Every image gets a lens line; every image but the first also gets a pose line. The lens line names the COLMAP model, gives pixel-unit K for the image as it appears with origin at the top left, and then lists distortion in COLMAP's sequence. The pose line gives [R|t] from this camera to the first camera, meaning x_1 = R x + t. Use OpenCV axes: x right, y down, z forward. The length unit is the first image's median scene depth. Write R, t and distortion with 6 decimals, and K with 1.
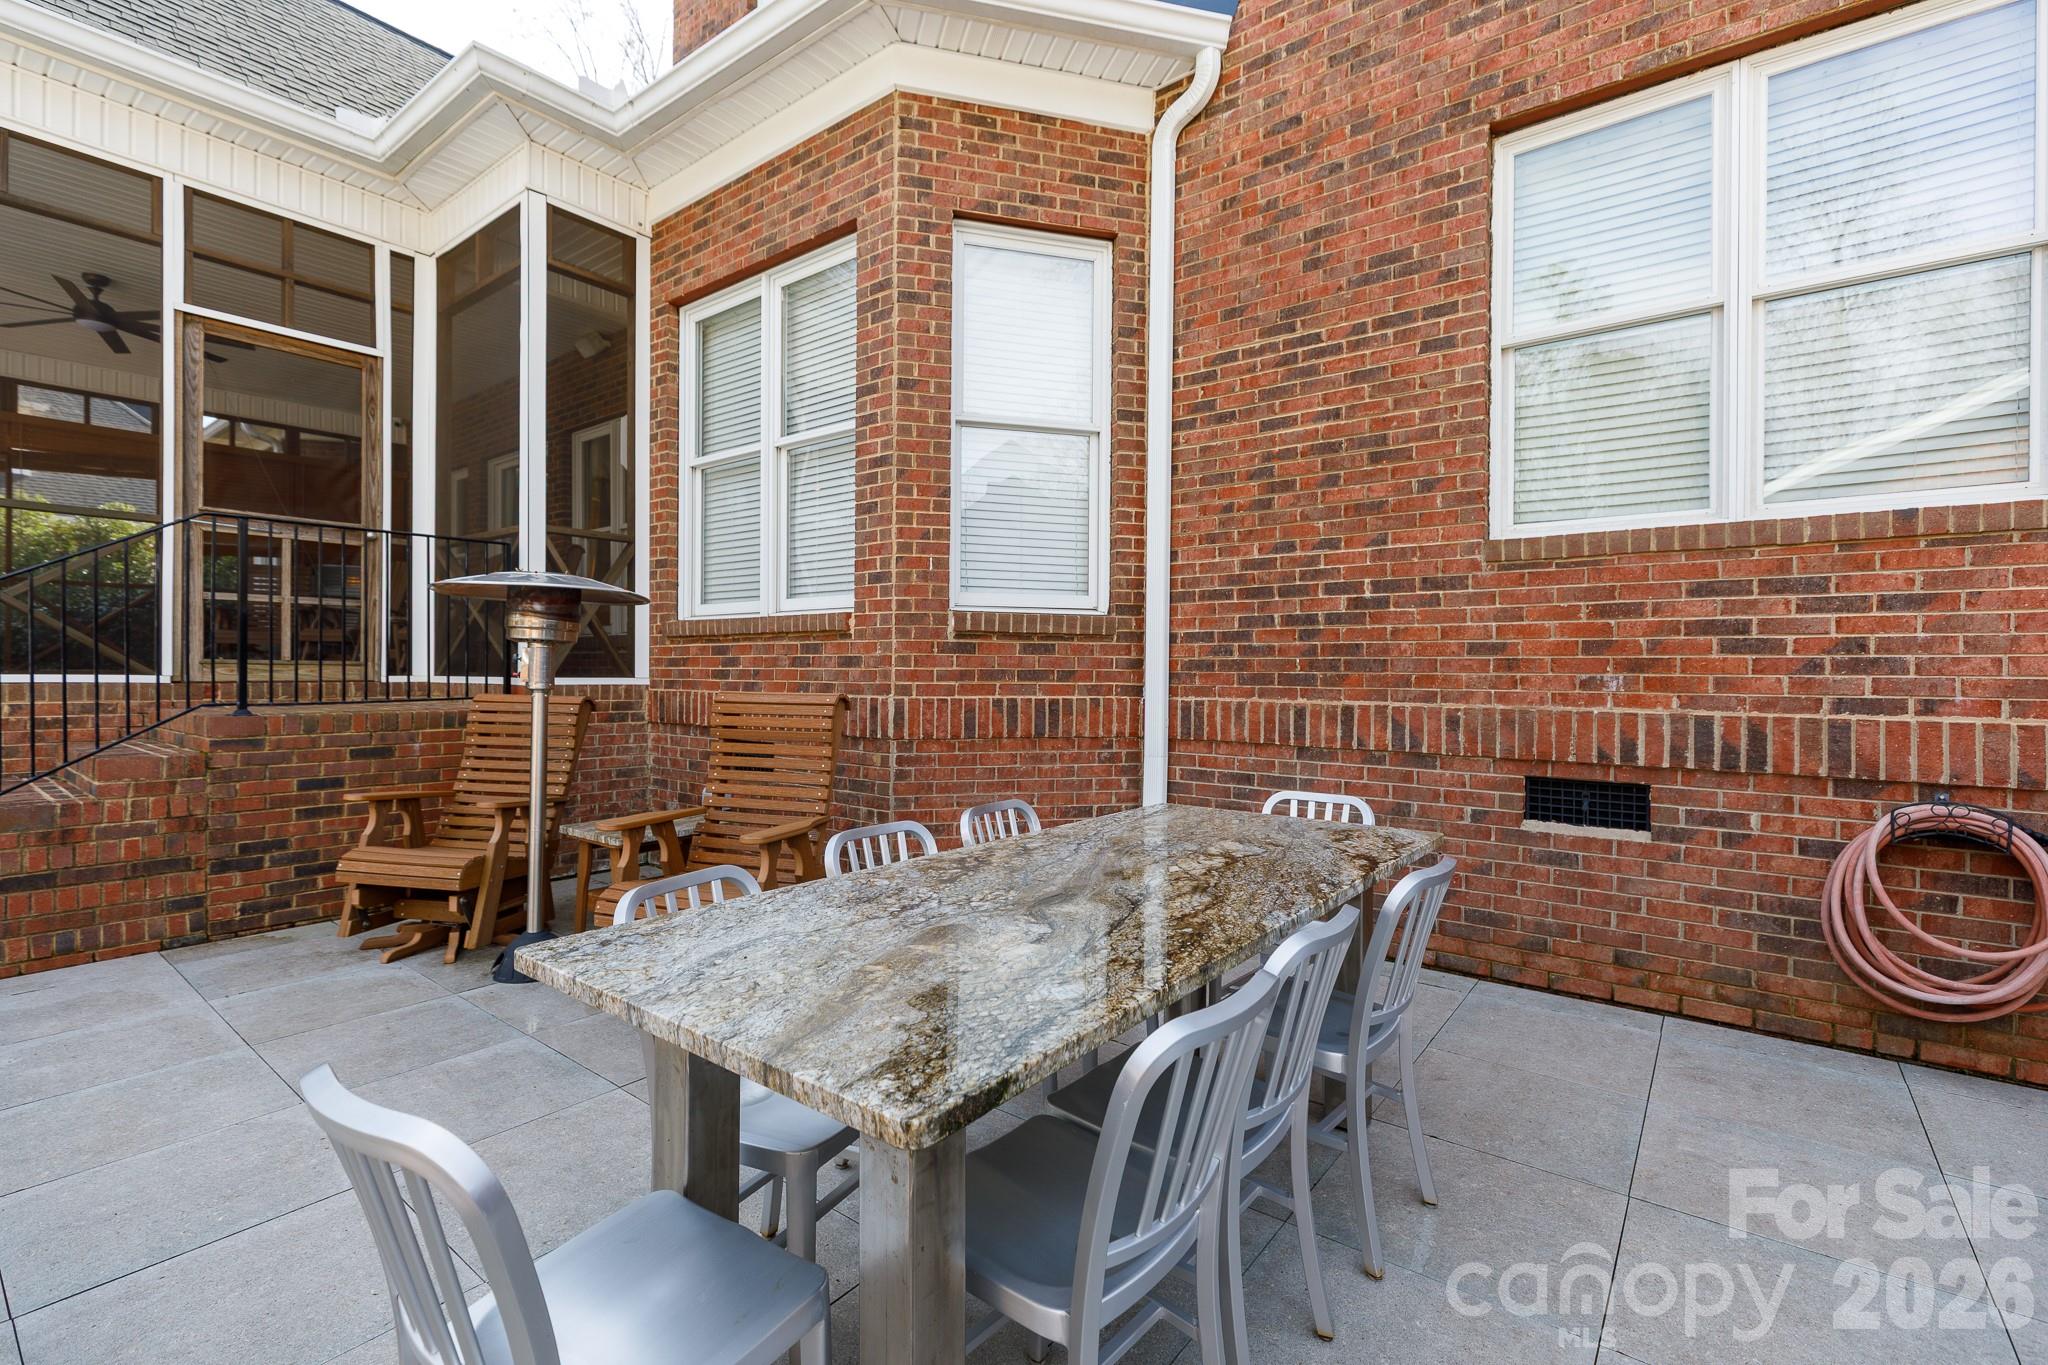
lens RADIAL K [[923.4, 0, 1029.6], [0, 923.4, 694.4], [0, 0, 1]] dist [0.001980, 0.000663]
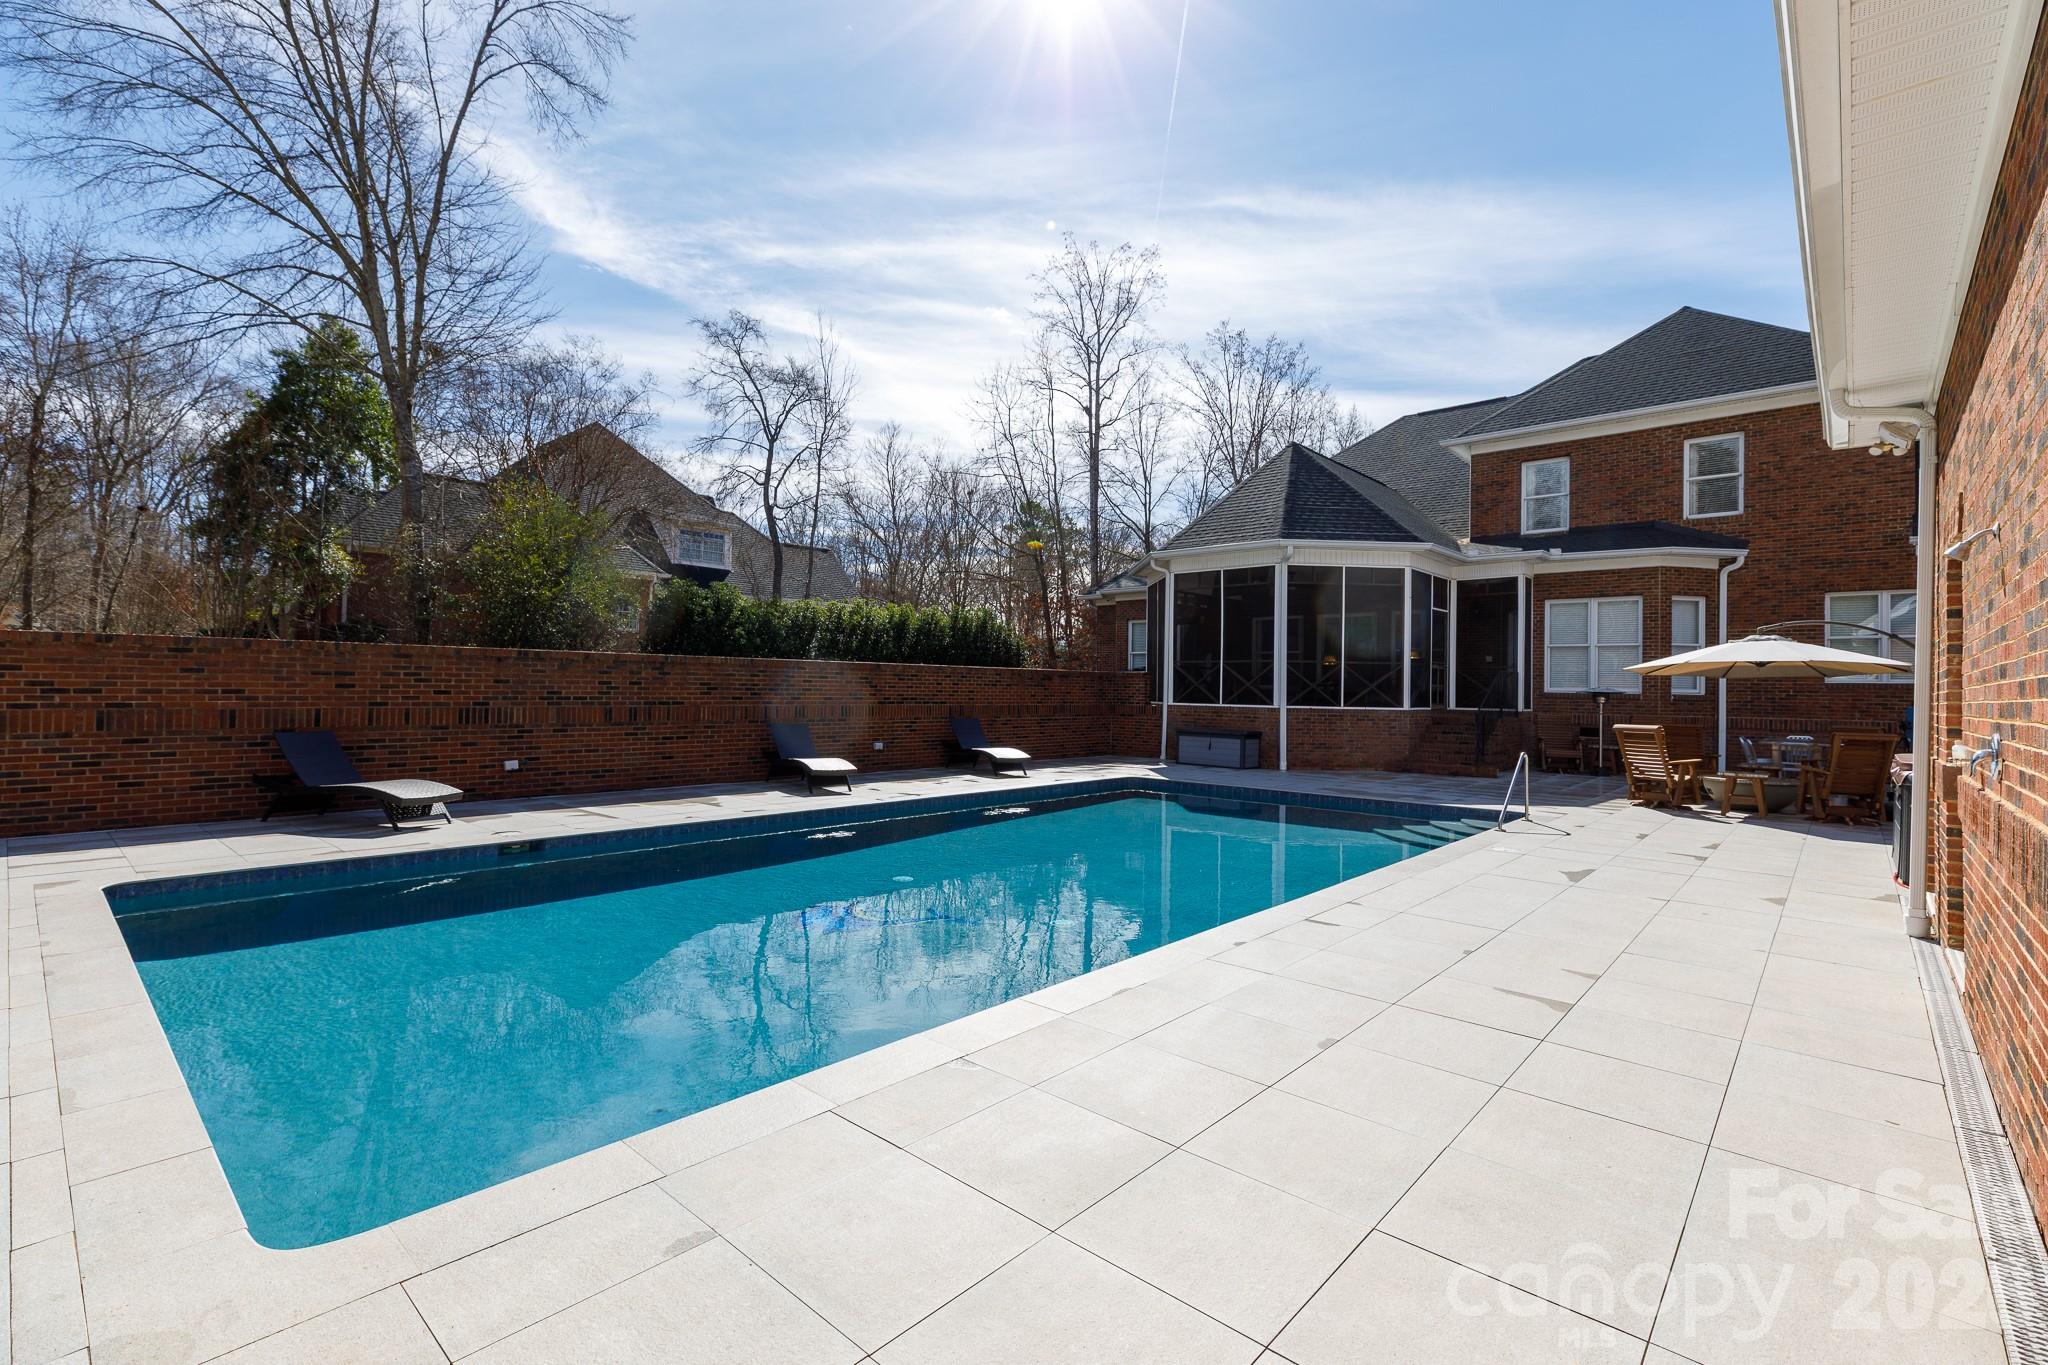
lens RADIAL K [[923.4, 0, 1017.9], [0, 923.4, 674.7], [0, 0, 1]] dist [0.001980, 0.000663]
pose [[0.999993, 0.003566, -0.000643, -2.213244], [-0.003579, 0.999752, -0.021999, -0.060464], [0.000564, 0.022002, 0.999758, -2.260943]]
